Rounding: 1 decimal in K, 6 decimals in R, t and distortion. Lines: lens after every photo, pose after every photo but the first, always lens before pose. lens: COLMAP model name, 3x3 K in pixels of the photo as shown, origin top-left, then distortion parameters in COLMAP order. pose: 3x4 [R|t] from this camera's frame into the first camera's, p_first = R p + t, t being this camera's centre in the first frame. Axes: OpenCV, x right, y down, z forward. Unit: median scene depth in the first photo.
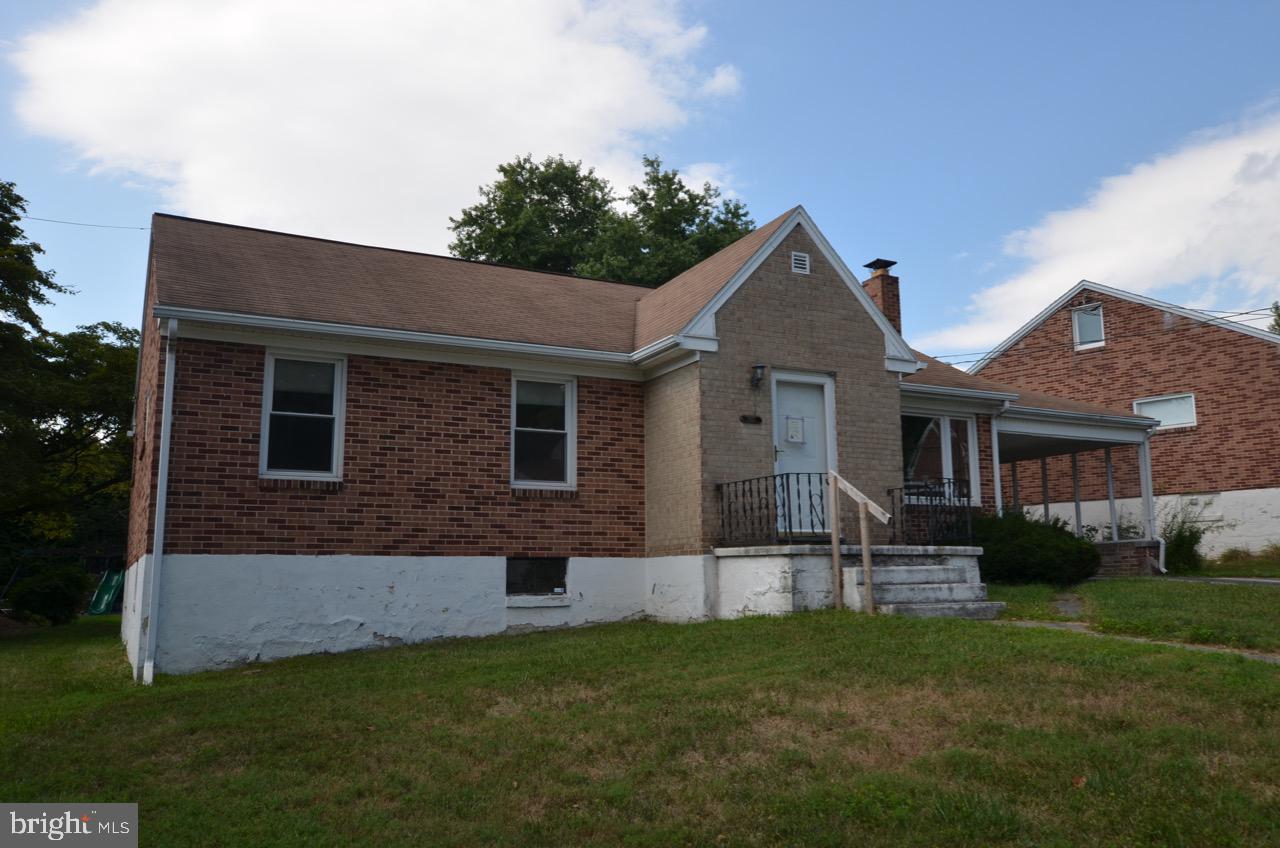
lens RADIAL K [[1052.5, 0, 641.2], [0, 1052.5, 418.2], [0, 0, 1]] dist [0.001093, 0.042636]
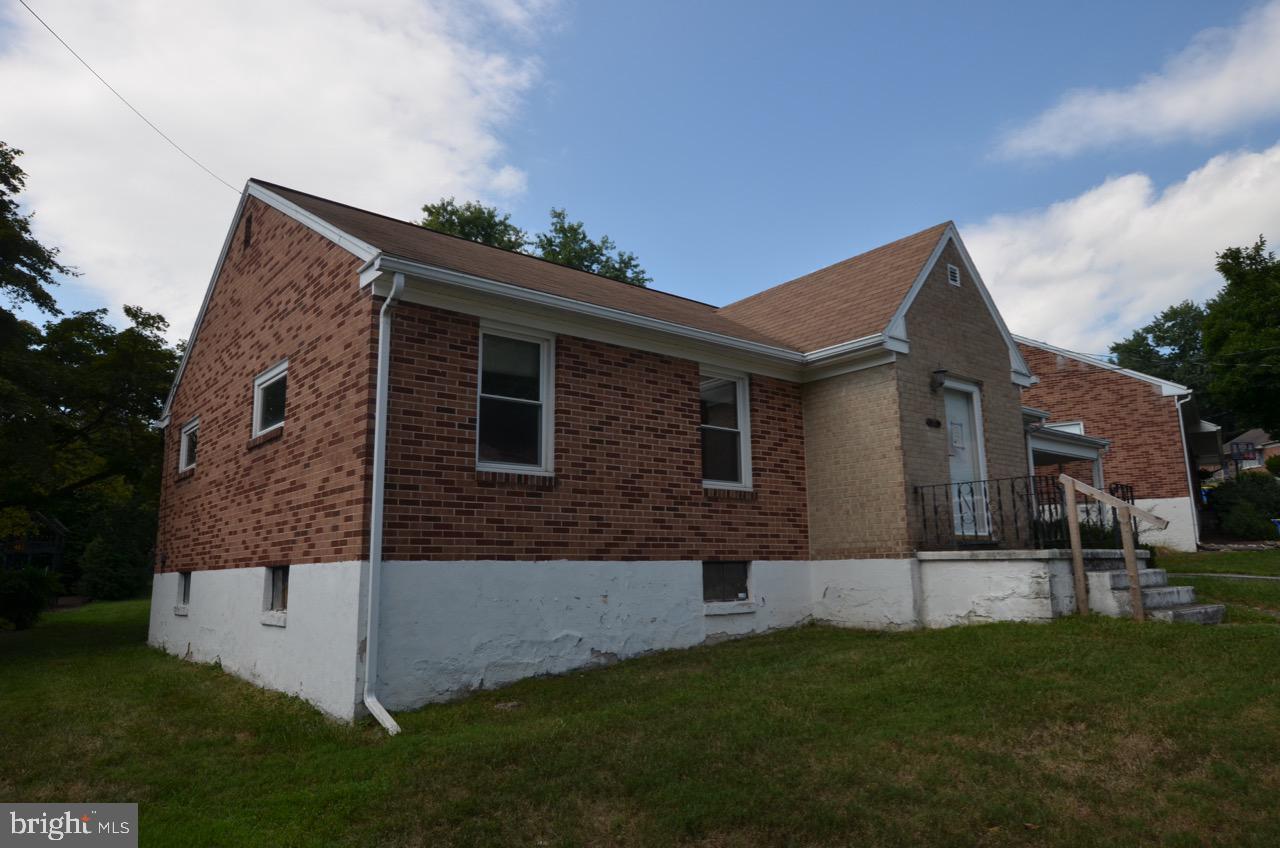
lens RADIAL K [[839.8, 0, 645.6], [0, 839.8, 419.2], [0, 0, 1]] dist [-0.003966, 0.004866]
pose [[0.975391, 0.033215, 0.217967, -0.333945], [-0.027795, 0.999225, -0.027885, 0.027187], [-0.218724, 0.021140, 0.975558, 0.271103]]
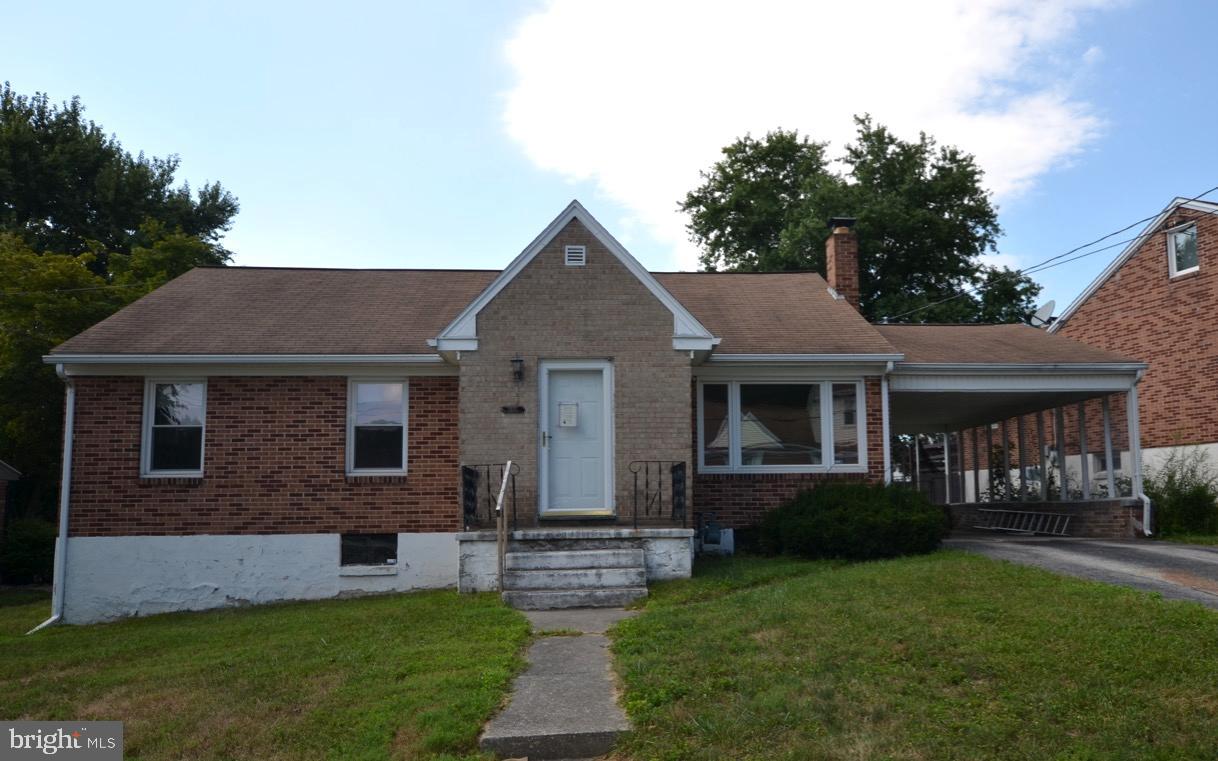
lens RADIAL K [[931.7, 0, 639.4], [0, 931.7, 420.8], [0, 0, 1]] dist [-0.004826, 0.026940]
pose [[0.915042, -0.042917, -0.401069, 0.598444], [0.068281, 0.996454, 0.049156, -0.025087], [0.397538, -0.072365, 0.914728, 0.167606]]
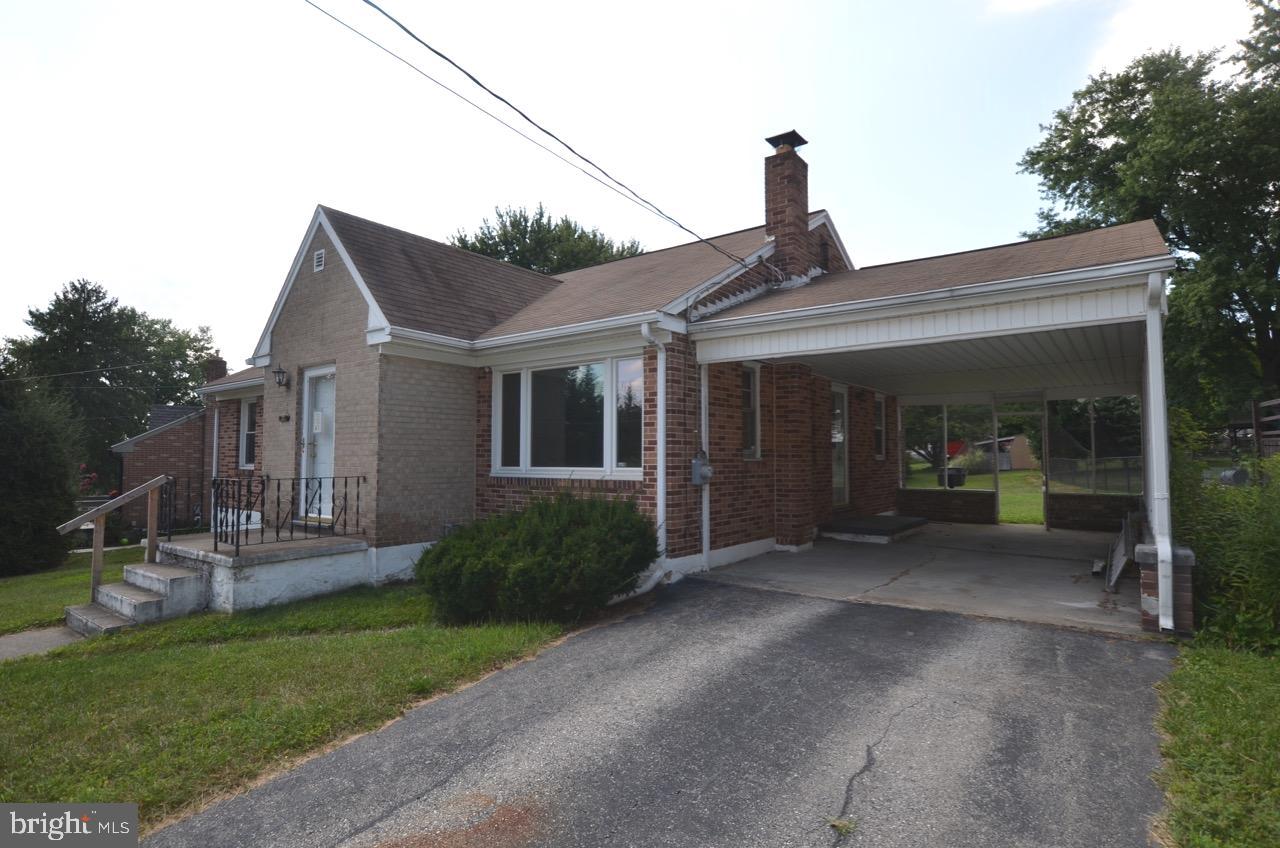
lens RADIAL K [[654.5, 0, 644.3], [0, 654.5, 422.3], [0, 0, 1]] dist [-0.023384, 0.003889]
pose [[0.434309, -0.040550, -0.899851, 0.901522], [0.142602, 0.989483, 0.024237, 0.044040], [0.889404, -0.138846, 0.435525, 1.021290]]
